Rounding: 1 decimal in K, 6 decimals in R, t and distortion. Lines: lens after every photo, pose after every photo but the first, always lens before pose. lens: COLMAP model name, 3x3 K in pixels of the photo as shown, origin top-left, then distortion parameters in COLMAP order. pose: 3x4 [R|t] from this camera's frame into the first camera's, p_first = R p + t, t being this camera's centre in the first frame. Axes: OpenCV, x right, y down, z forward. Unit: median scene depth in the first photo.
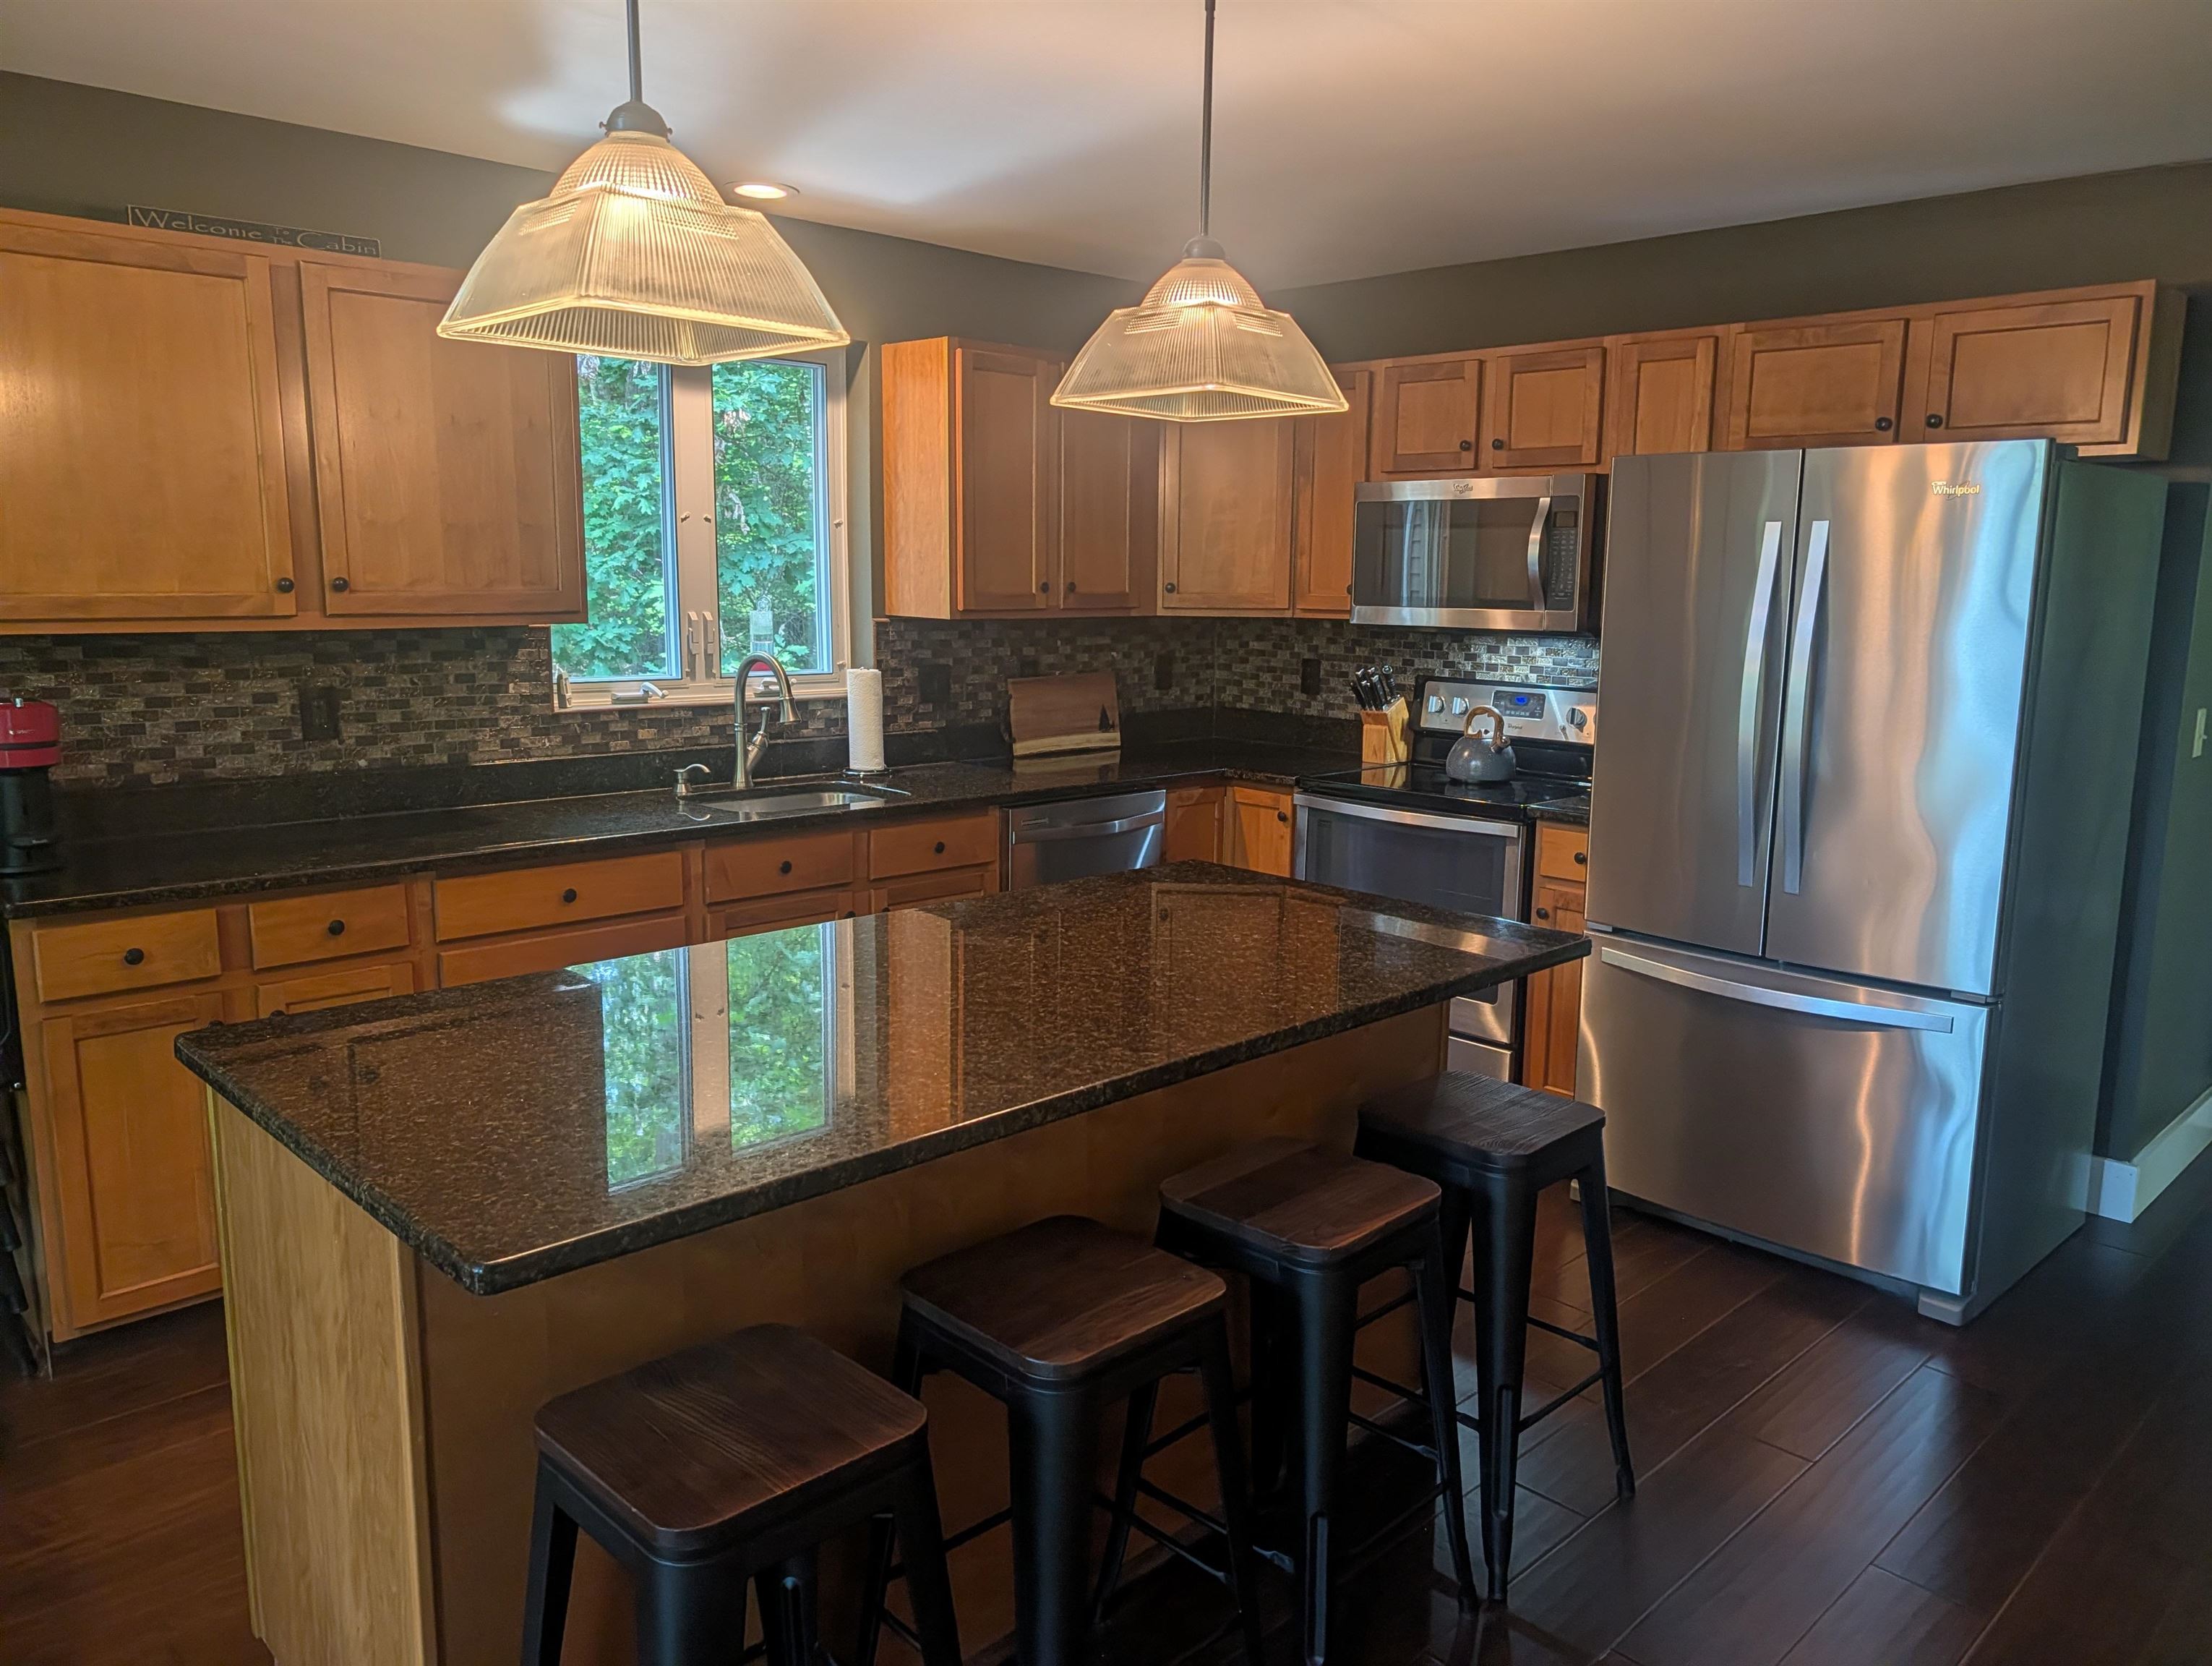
lens RADIAL K [[1589.0, 0, 1137.5], [0, 1589.0, 824.5], [0, 0, 1]] dist [0.019242, -0.020515]
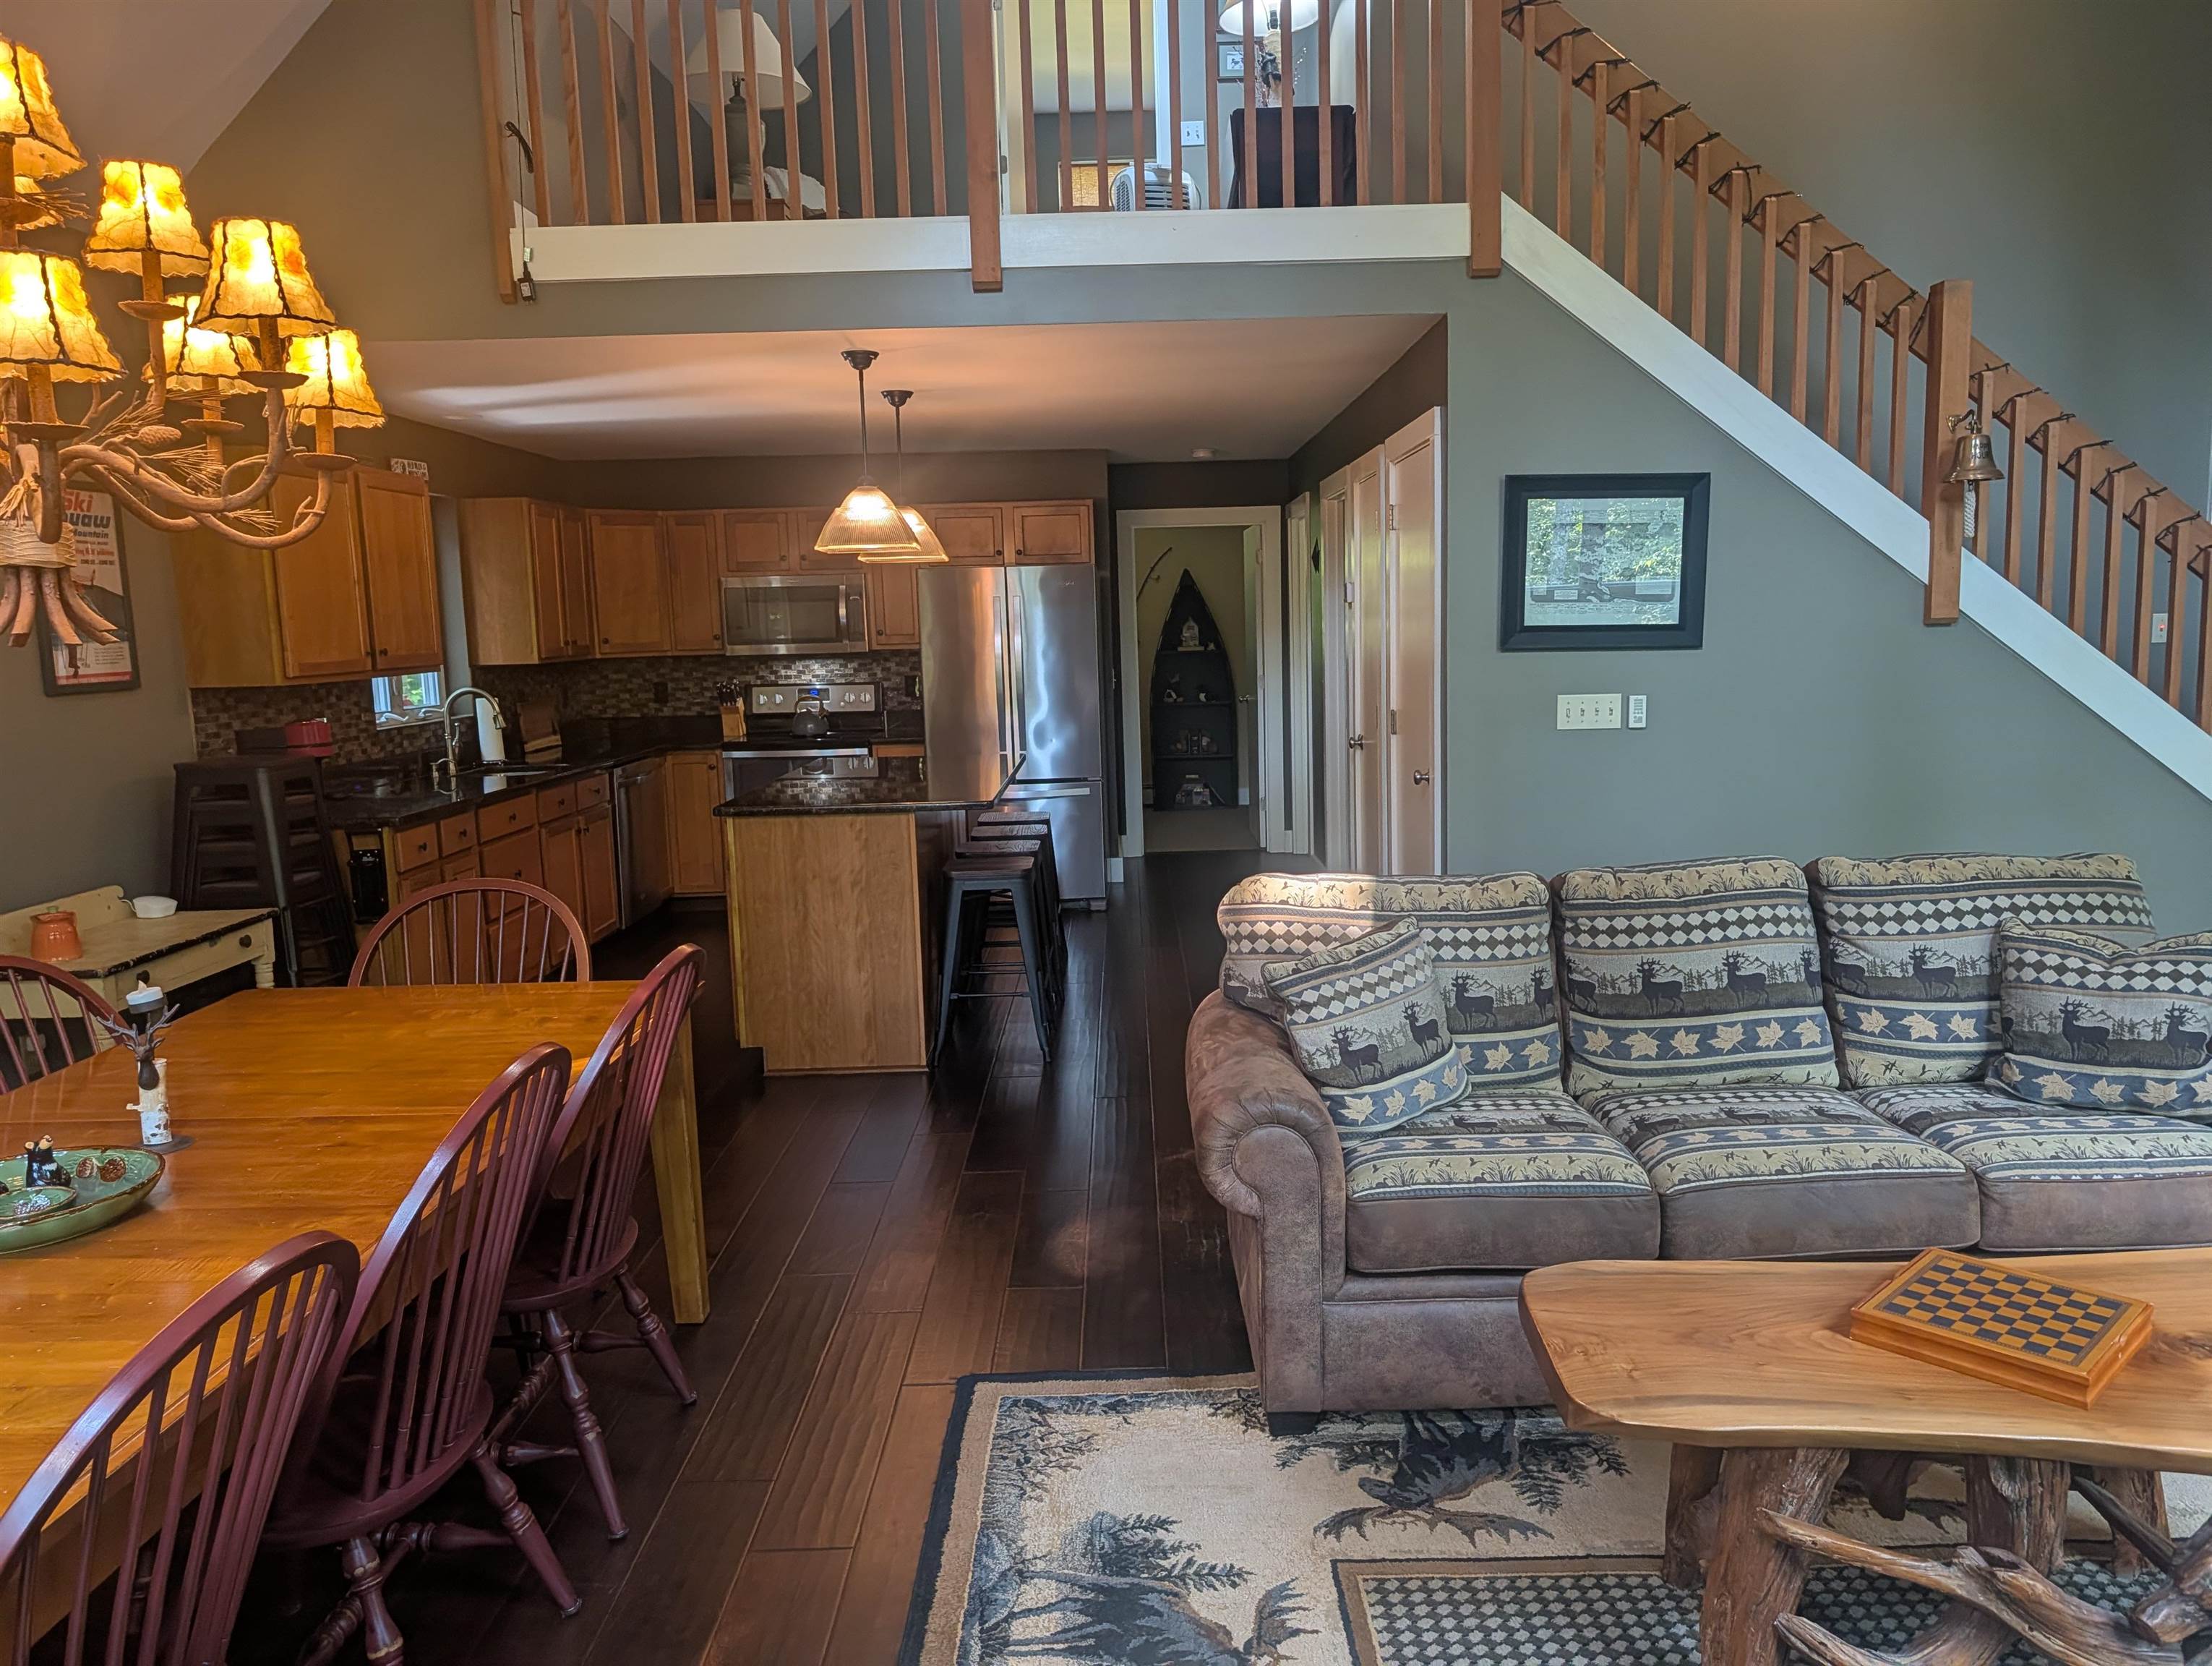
lens RADIAL K [[1589.0, 0, 1141.3], [0, 1589.0, 832.2], [0, 0, 1]] dist [0.019242, -0.020515]
pose [[0.694451, -0.129685, 0.707757, -0.845252], [0.149889, 0.988119, 0.033985, 0.079041], [-0.703755, 0.082484, 0.705638, -0.578119]]
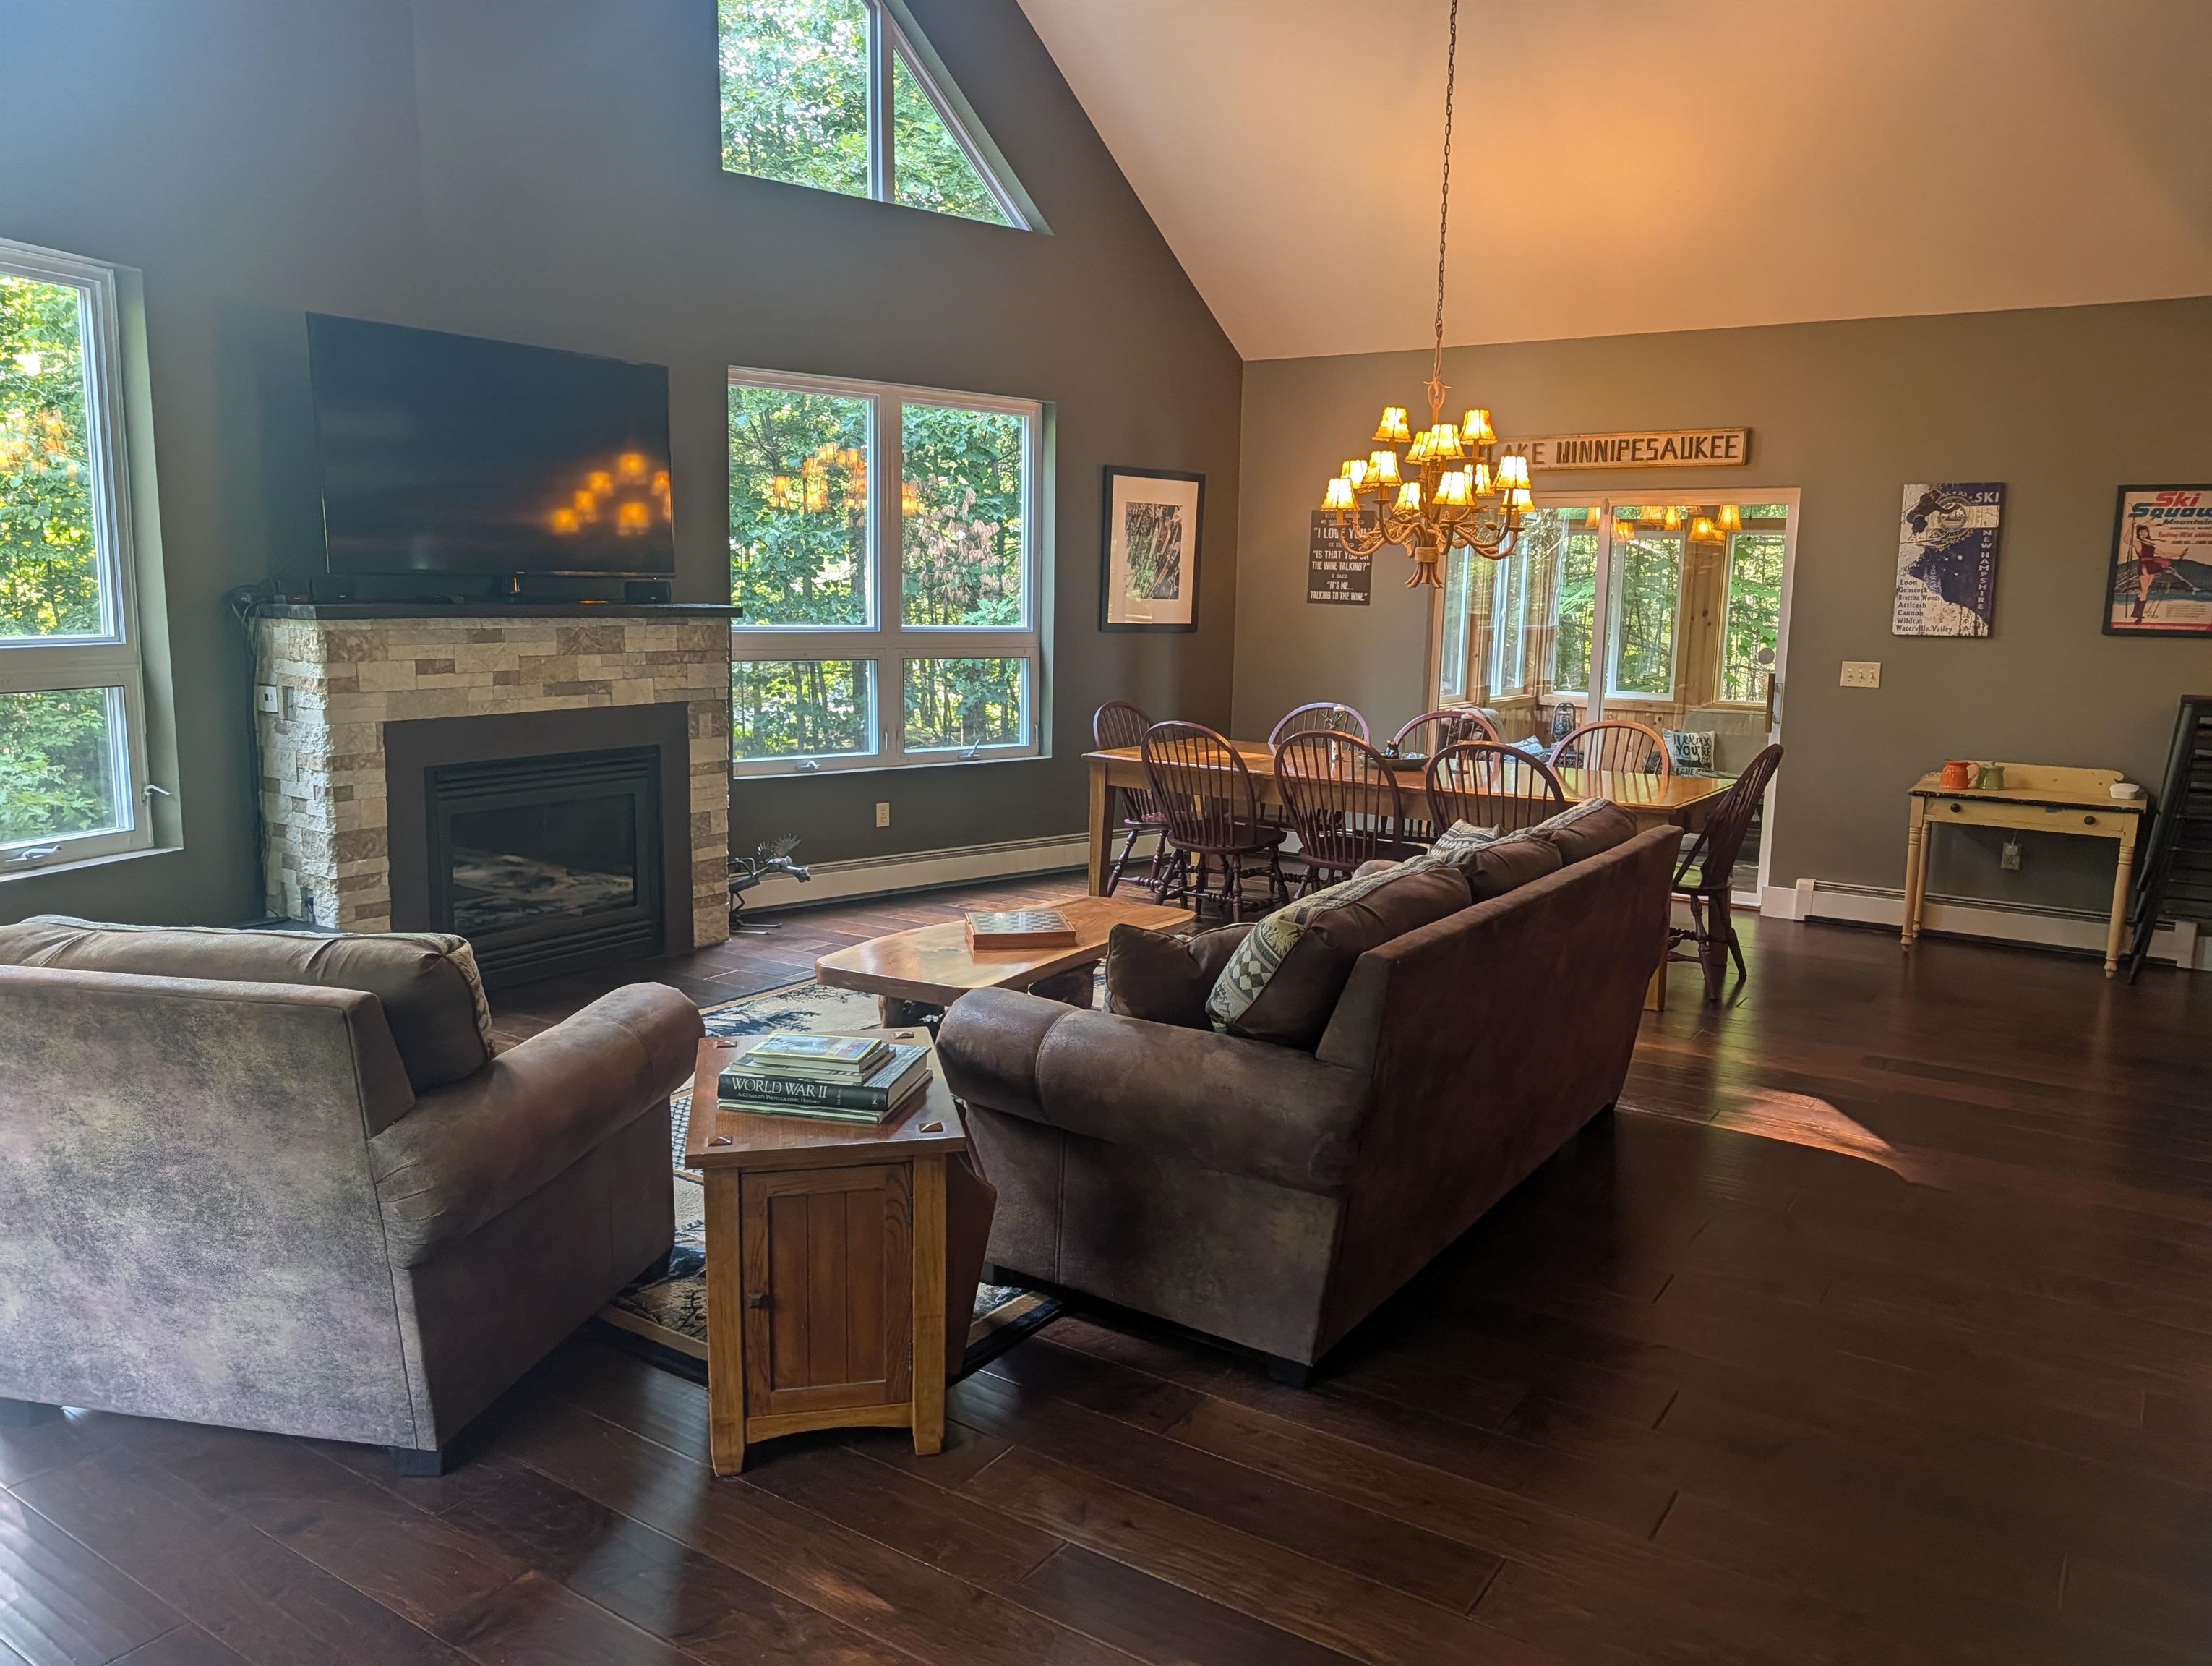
lens RADIAL K [[1589.0, 0, 1110.1], [0, 1589.0, 842.0], [0, 0, 1]] dist [0.019242, -0.020515]
pose [[0.195597, 0.151701, -0.968880, 0.627412], [-0.169445, 0.978332, 0.118973, 0.093737], [0.965935, 0.140901, 0.217063, -0.581324]]
